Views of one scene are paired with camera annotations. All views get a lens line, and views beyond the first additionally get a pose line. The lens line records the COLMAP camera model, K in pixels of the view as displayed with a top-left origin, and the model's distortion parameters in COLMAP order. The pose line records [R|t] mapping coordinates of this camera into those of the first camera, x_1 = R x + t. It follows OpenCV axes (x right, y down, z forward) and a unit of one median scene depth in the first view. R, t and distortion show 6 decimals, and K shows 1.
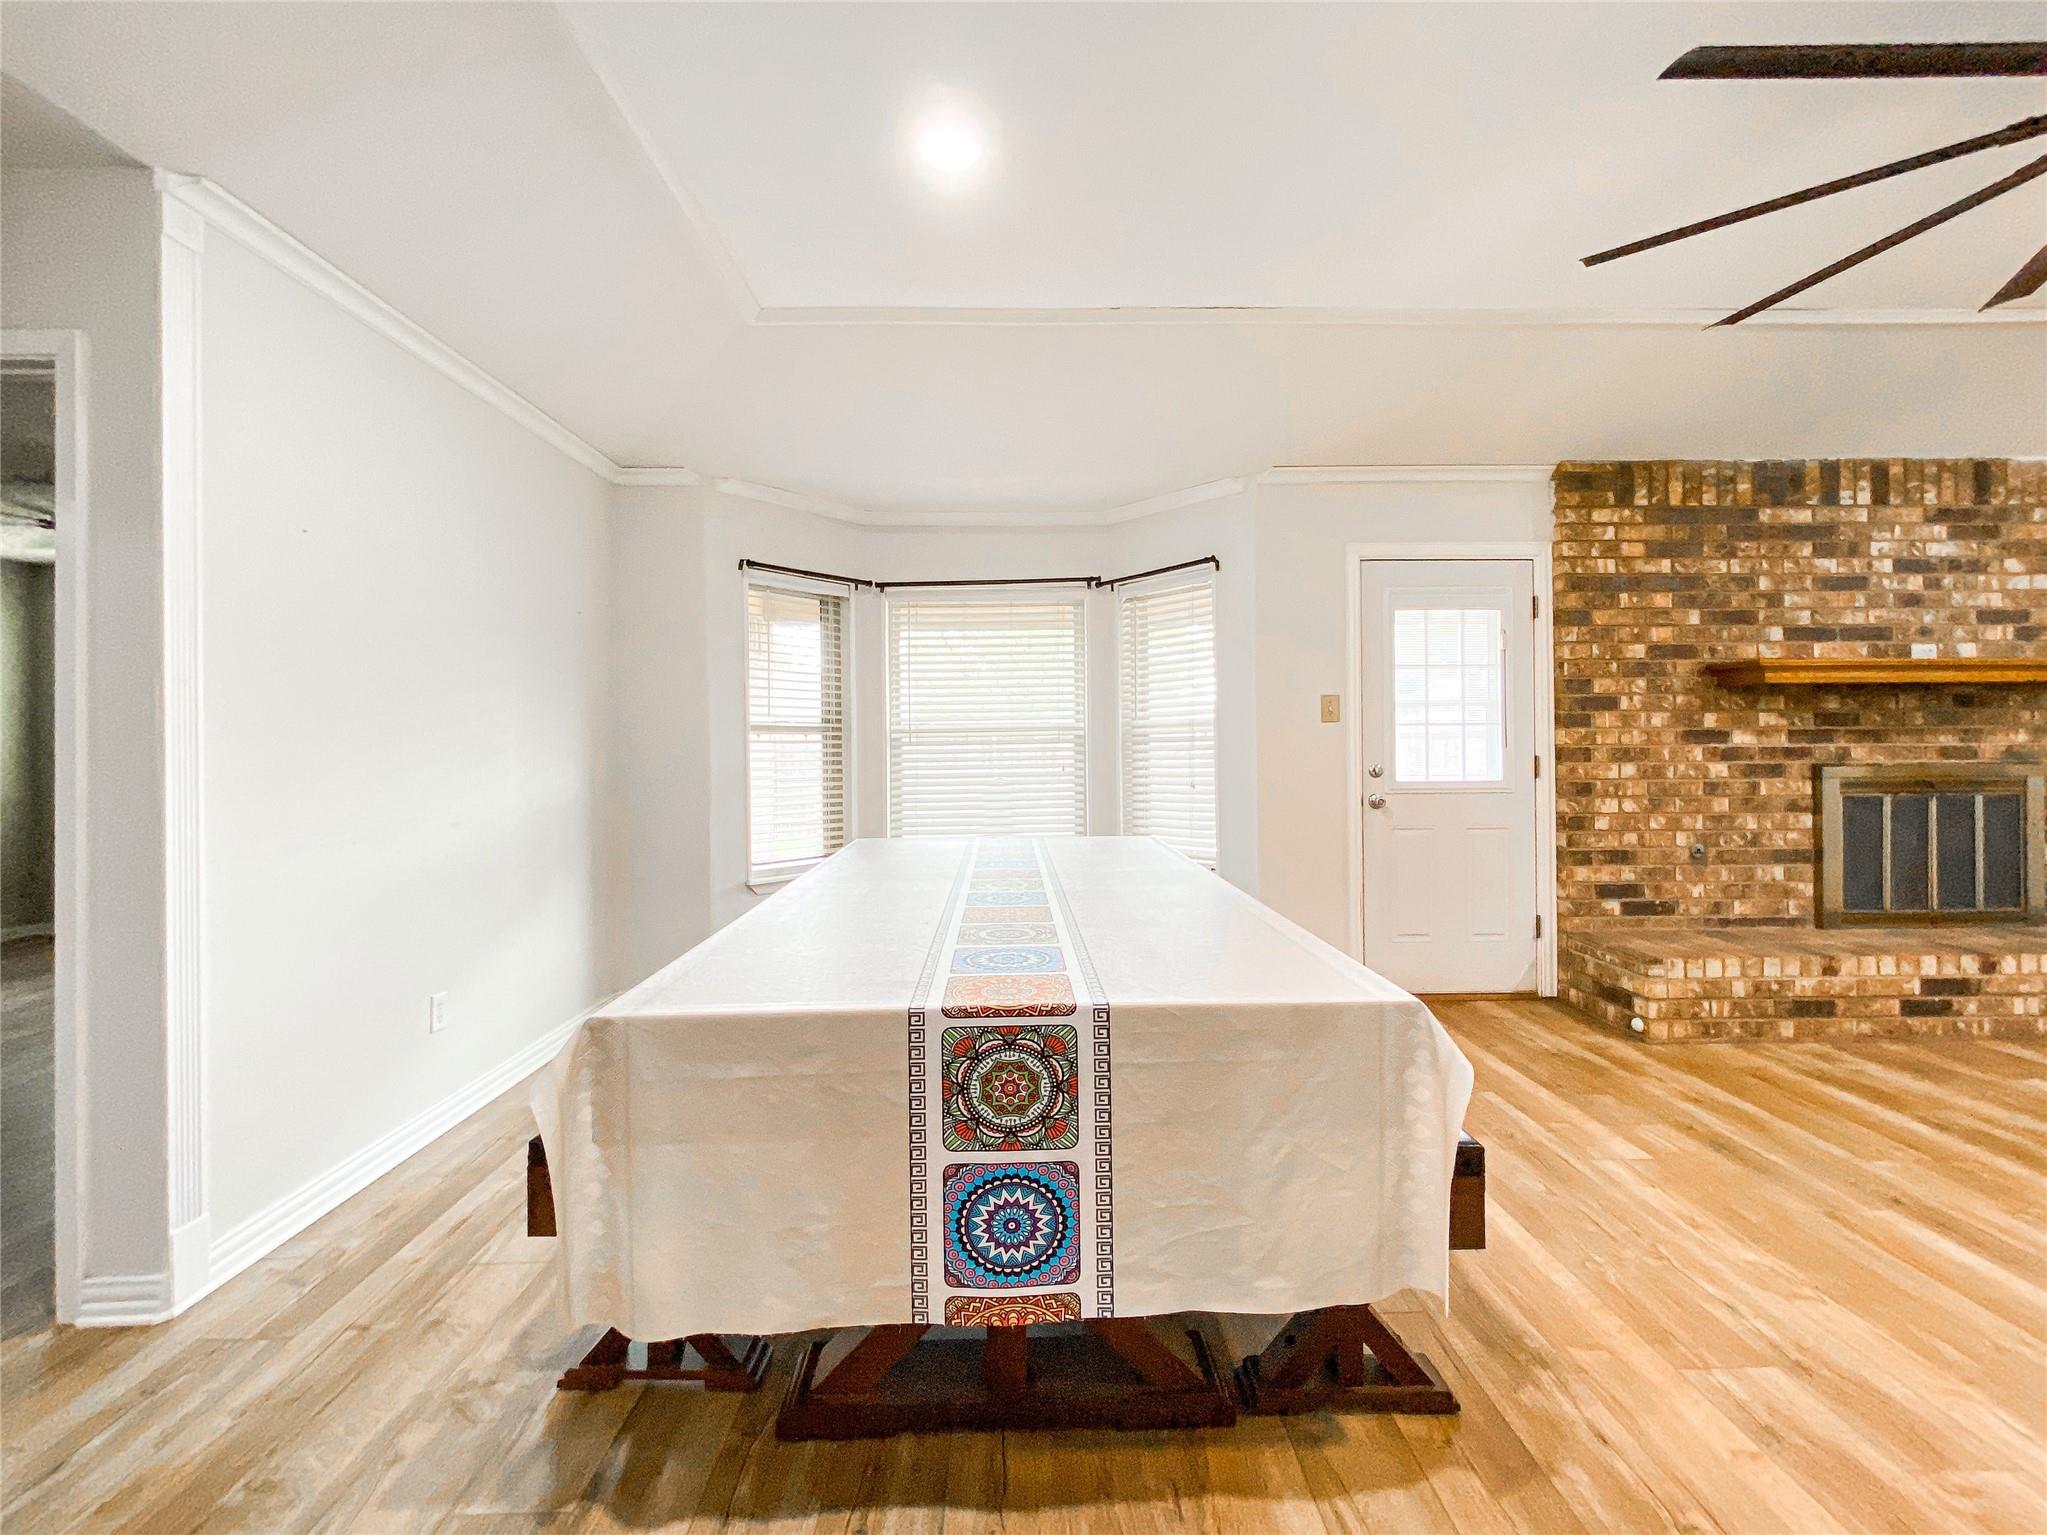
lens RADIAL K [[839.2, 0, 1018.8], [0, 839.2, 749.2], [0, 0, 1]] dist [0.004090, -0.000700]
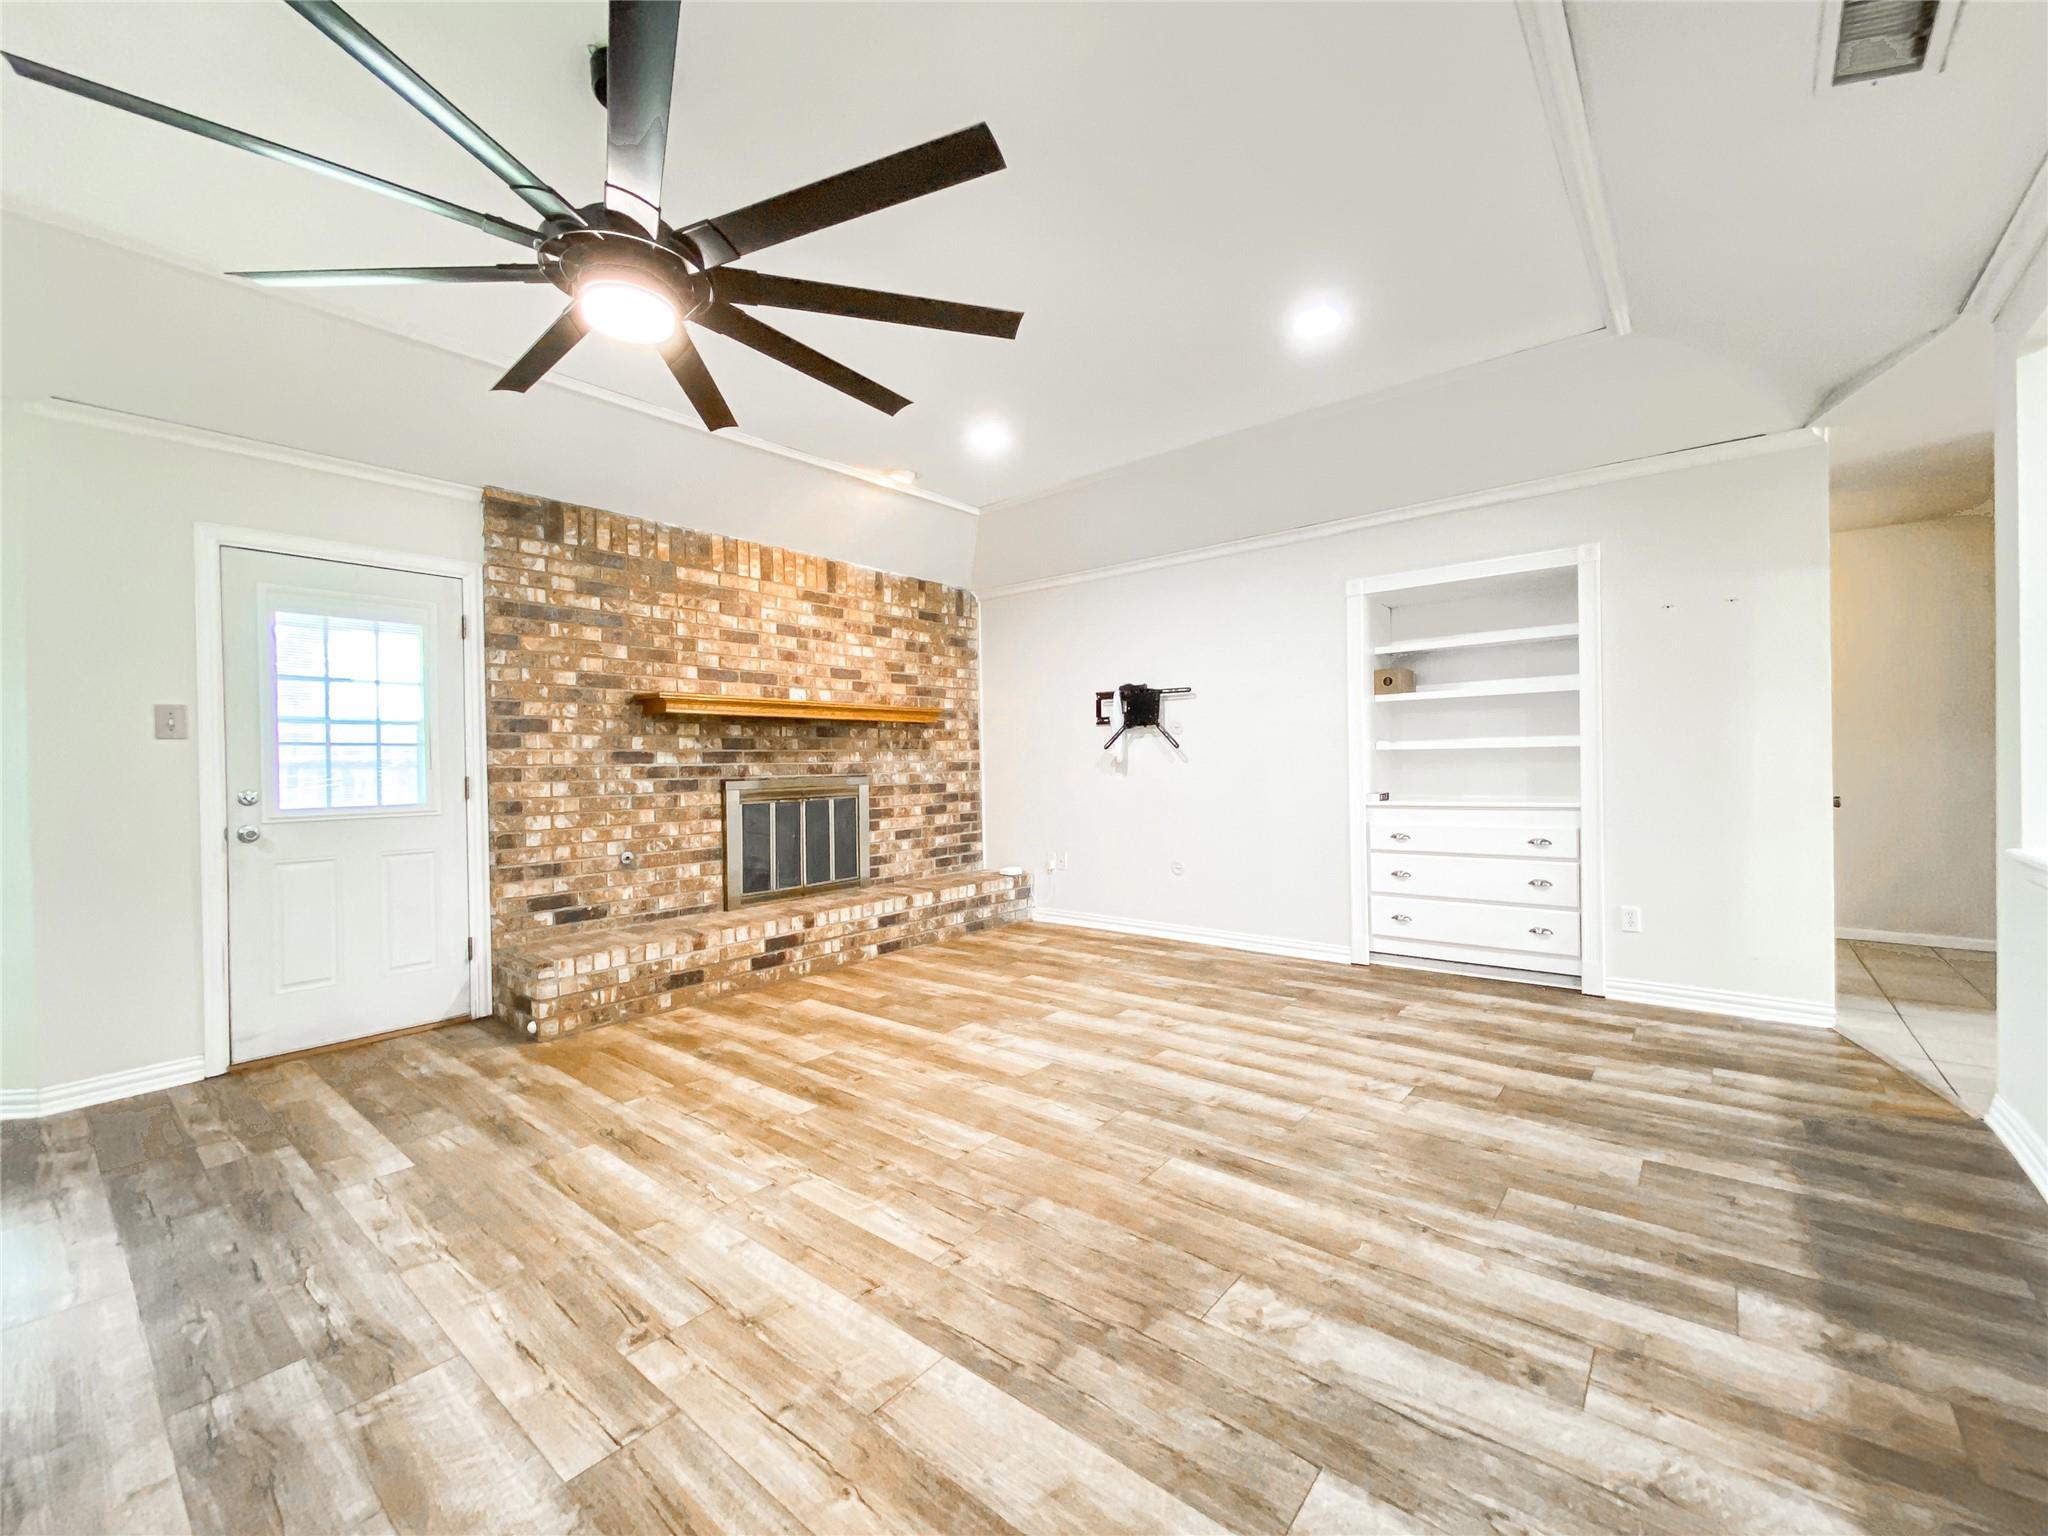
lens RADIAL K [[839.6, 0, 1027.9], [0, 839.6, 770.7], [0, 0, 1]] dist [0.004090, -0.000700]
pose [[0.646033, -0.010339, 0.763240, 0.290846], [0.015340, 0.999882, 0.000561, 0.010521], [-0.763155, 0.011346, 0.646115, -0.148703]]
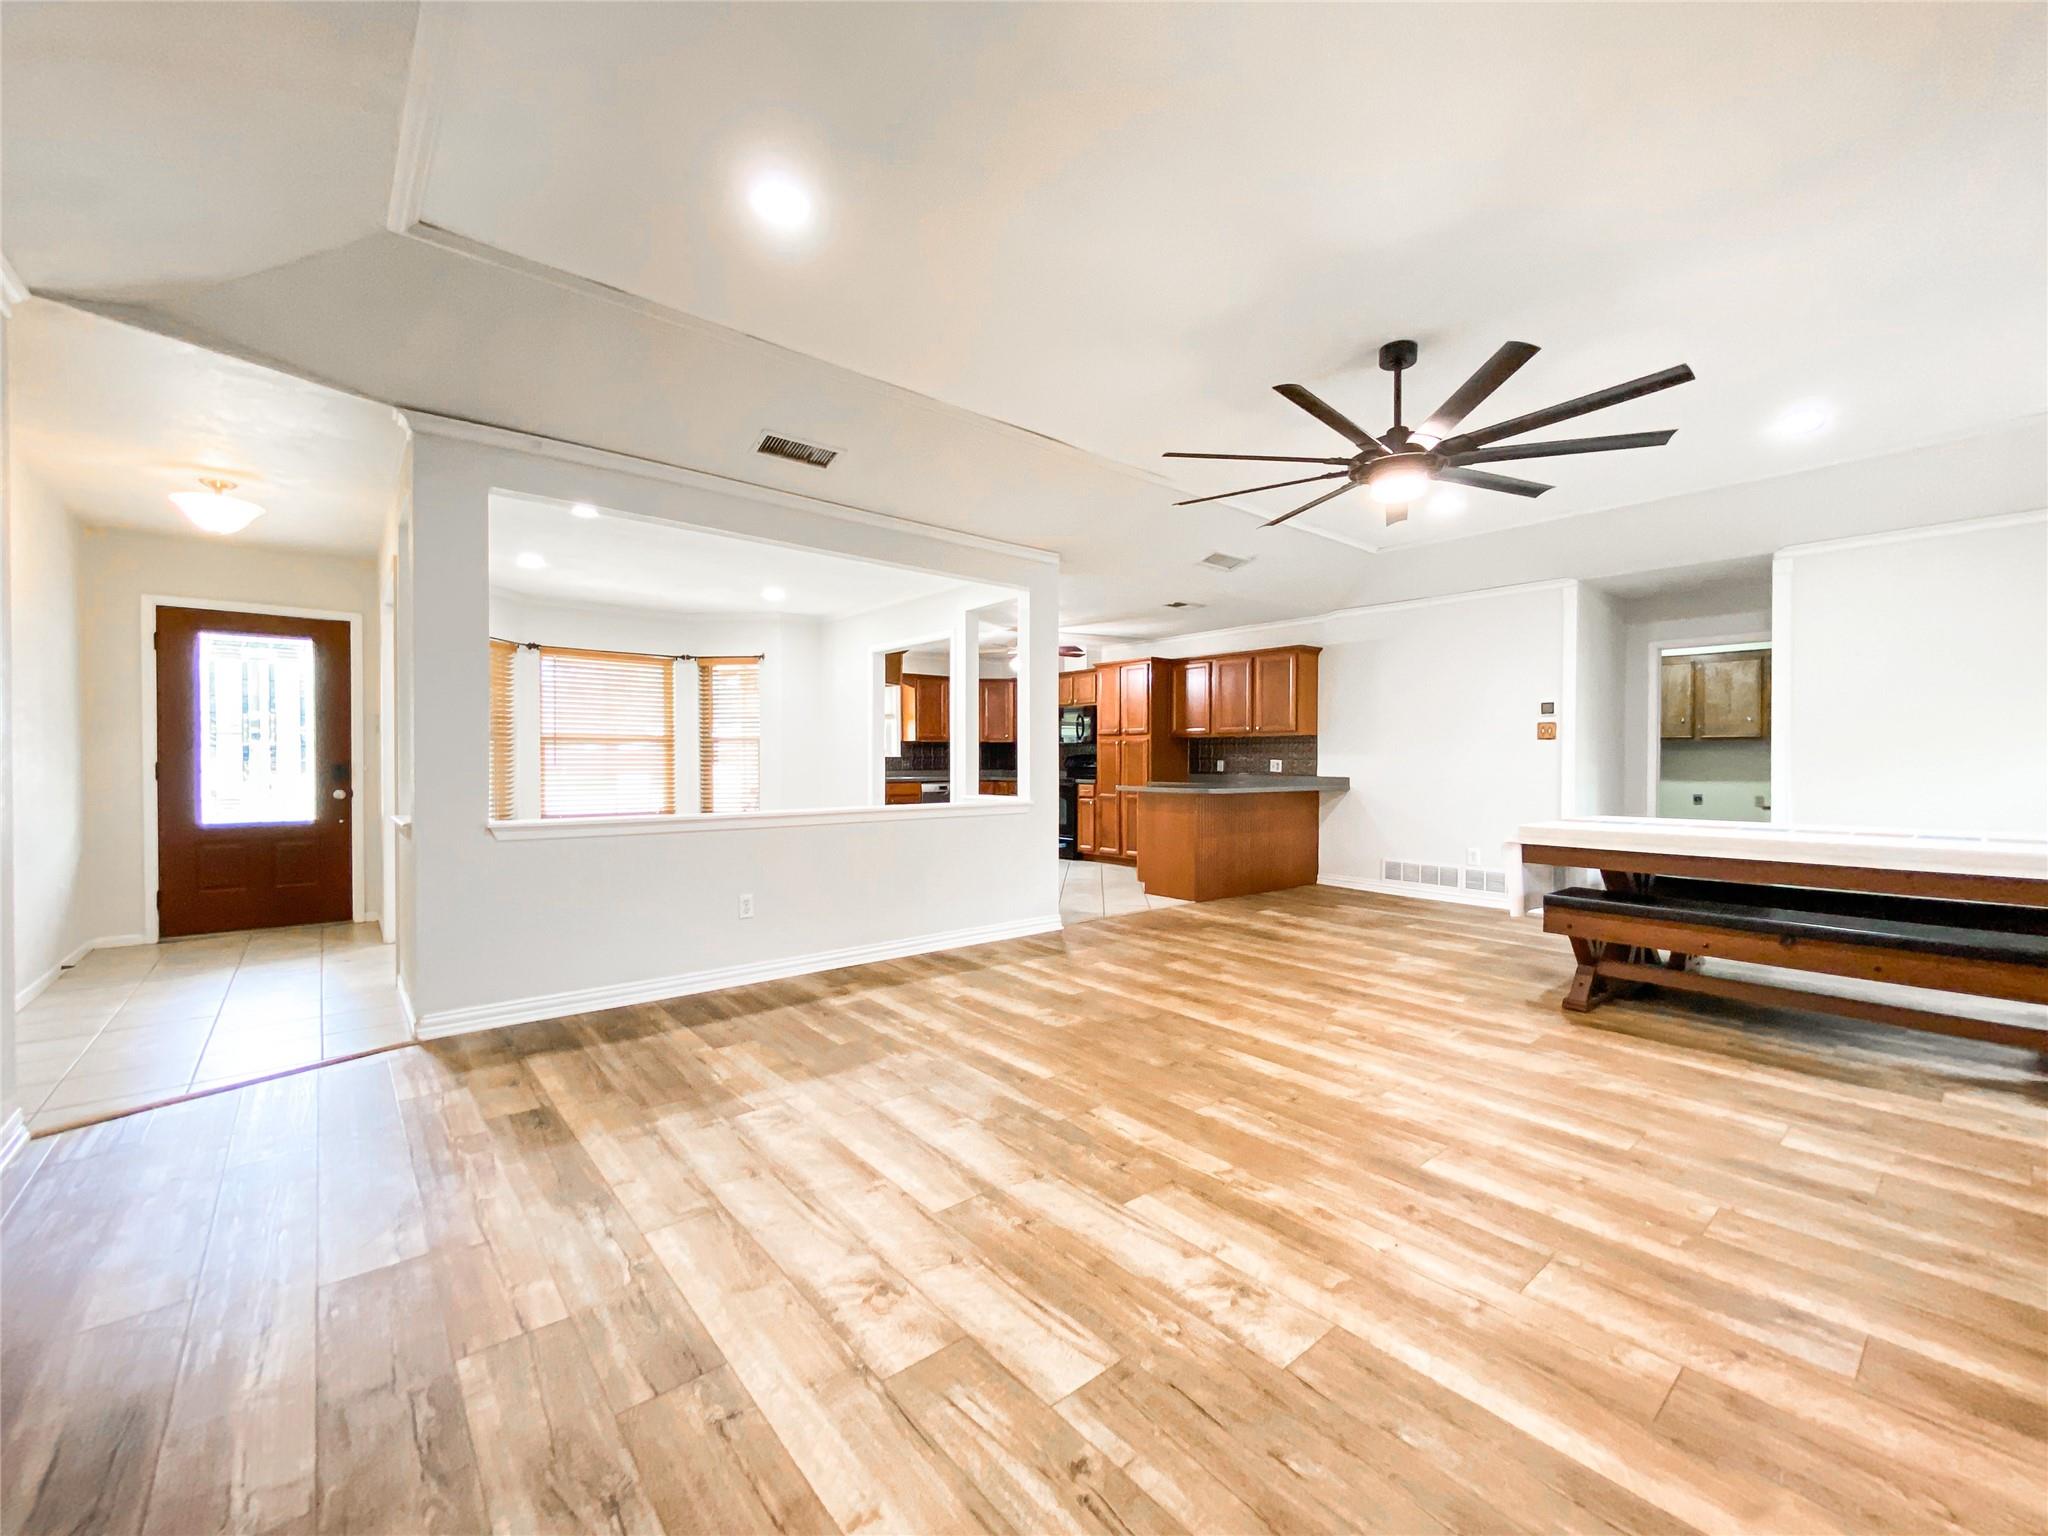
lens RADIAL K [[839.6, 0, 1032.8], [0, 839.6, 760.9], [0, 0, 1]] dist [0.004090, -0.000700]
pose [[-0.768993, 0.007181, -0.639217, 1.340573], [0.000269, 0.999940, 0.010910, 0.001871], [0.639258, 0.008217, -0.768949, 0.762977]]
